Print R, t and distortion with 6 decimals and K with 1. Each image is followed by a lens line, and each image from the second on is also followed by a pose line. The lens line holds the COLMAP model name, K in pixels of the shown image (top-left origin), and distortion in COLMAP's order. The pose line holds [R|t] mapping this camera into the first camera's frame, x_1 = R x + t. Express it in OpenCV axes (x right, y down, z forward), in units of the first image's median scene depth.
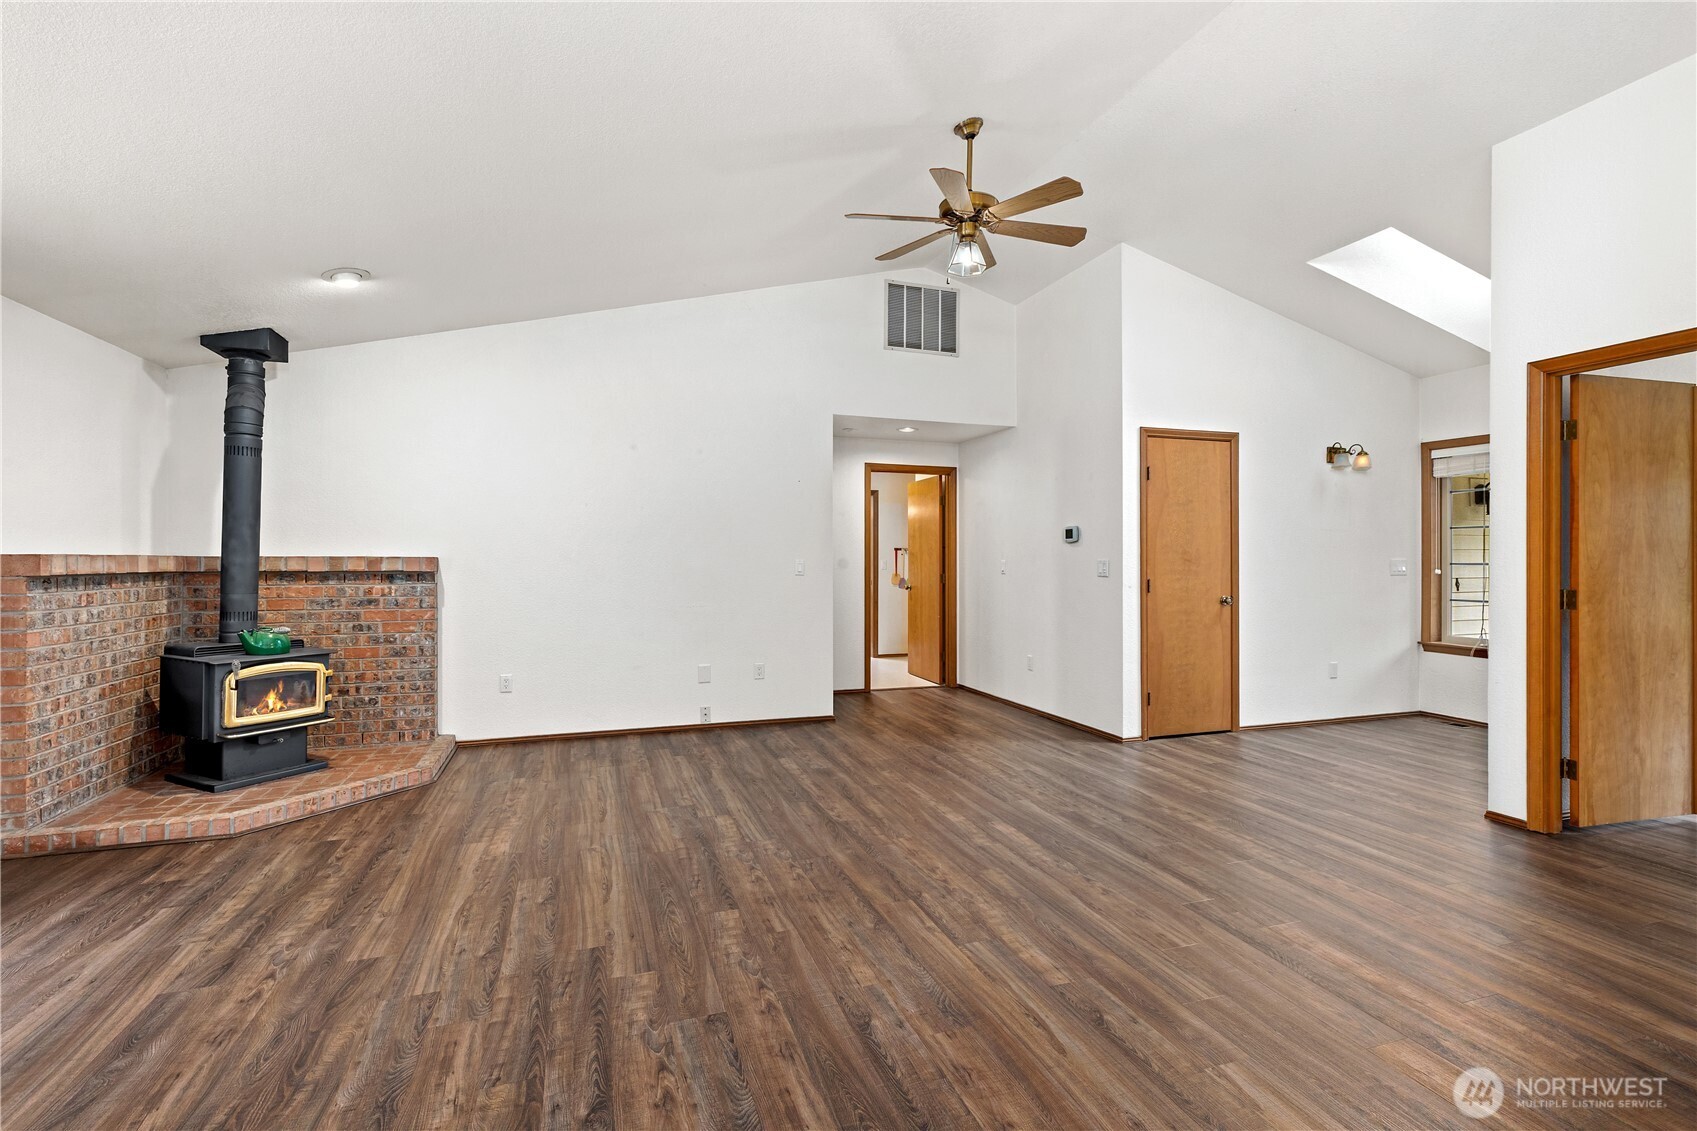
lens RADIAL K [[761.7, 0, 852.9], [0, 761.7, 562.0], [0, 0, 1]] dist [0.005467, 0.000847]
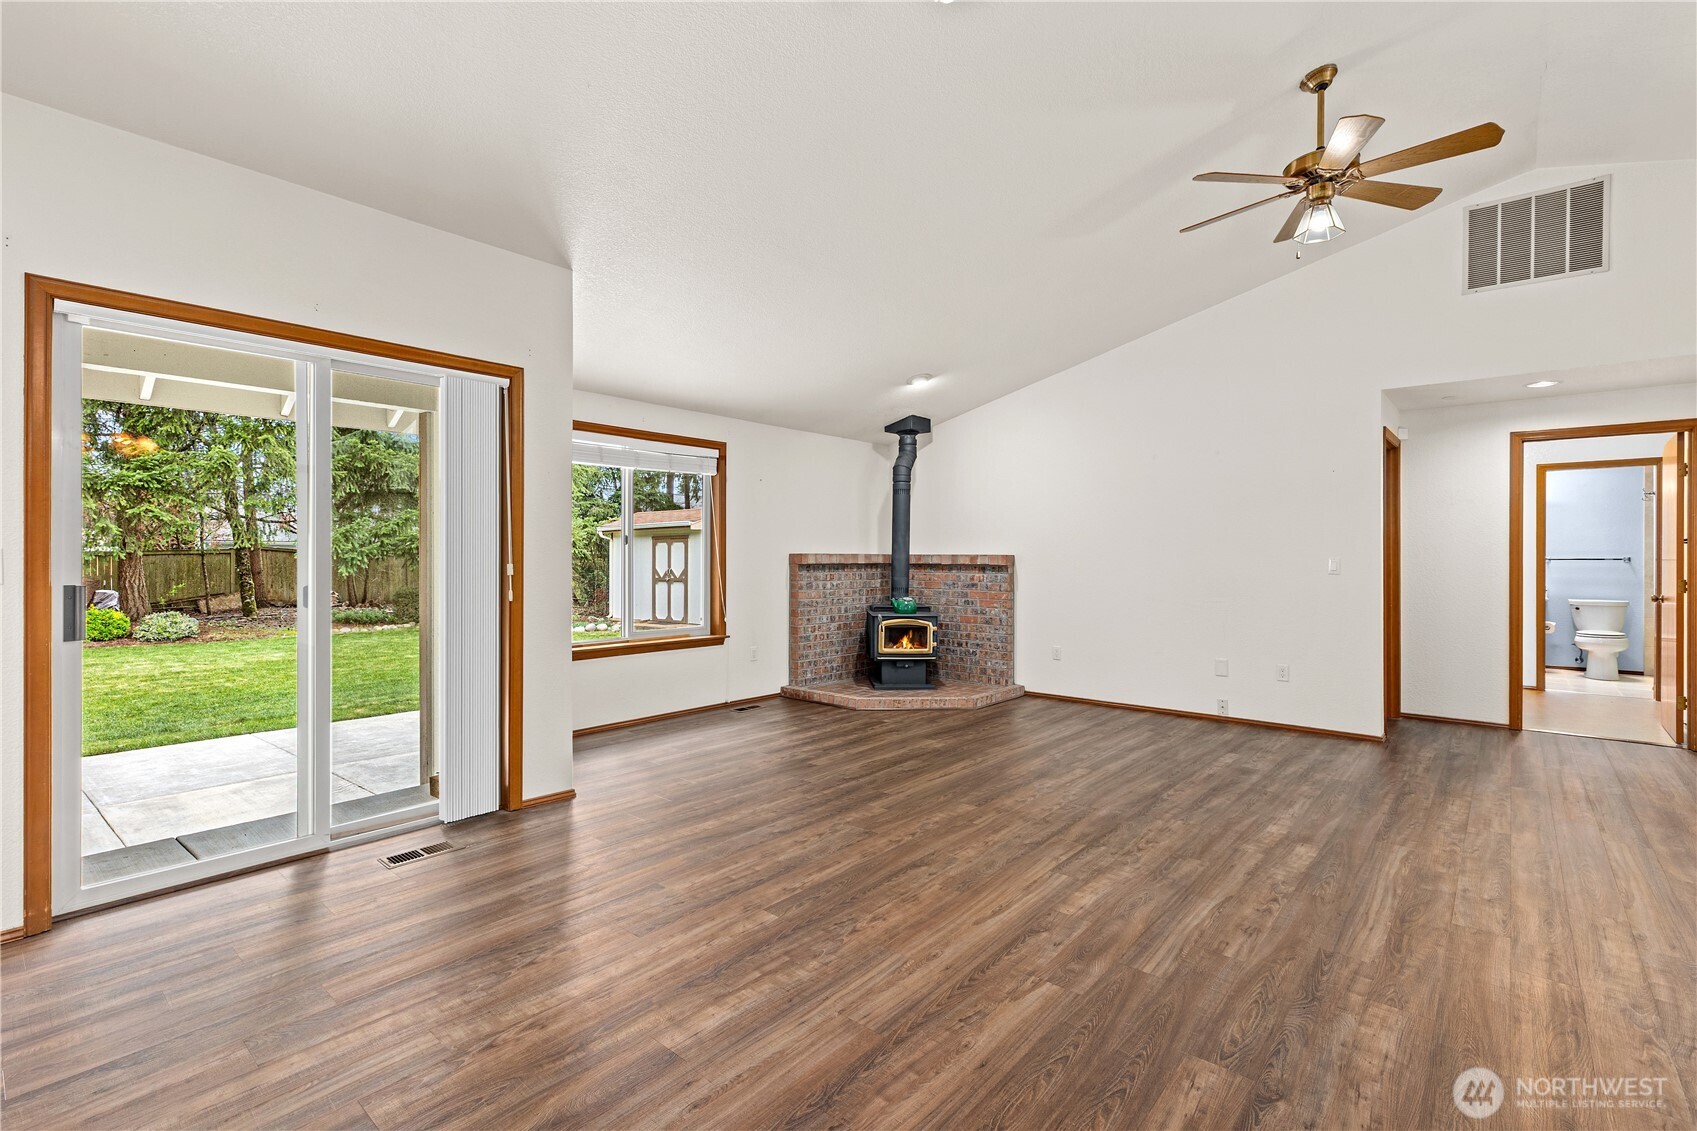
lens RADIAL K [[774.0, 0, 868.4], [0, 774.0, 561.8], [0, 0, 1]] dist [0.002944, 0.000499]
pose [[0.517445, 0.005995, -0.855696, 0.648625], [-0.004319, 0.999981, 0.004394, 0.001407], [0.855706, 0.001422, 0.517461, 0.066210]]
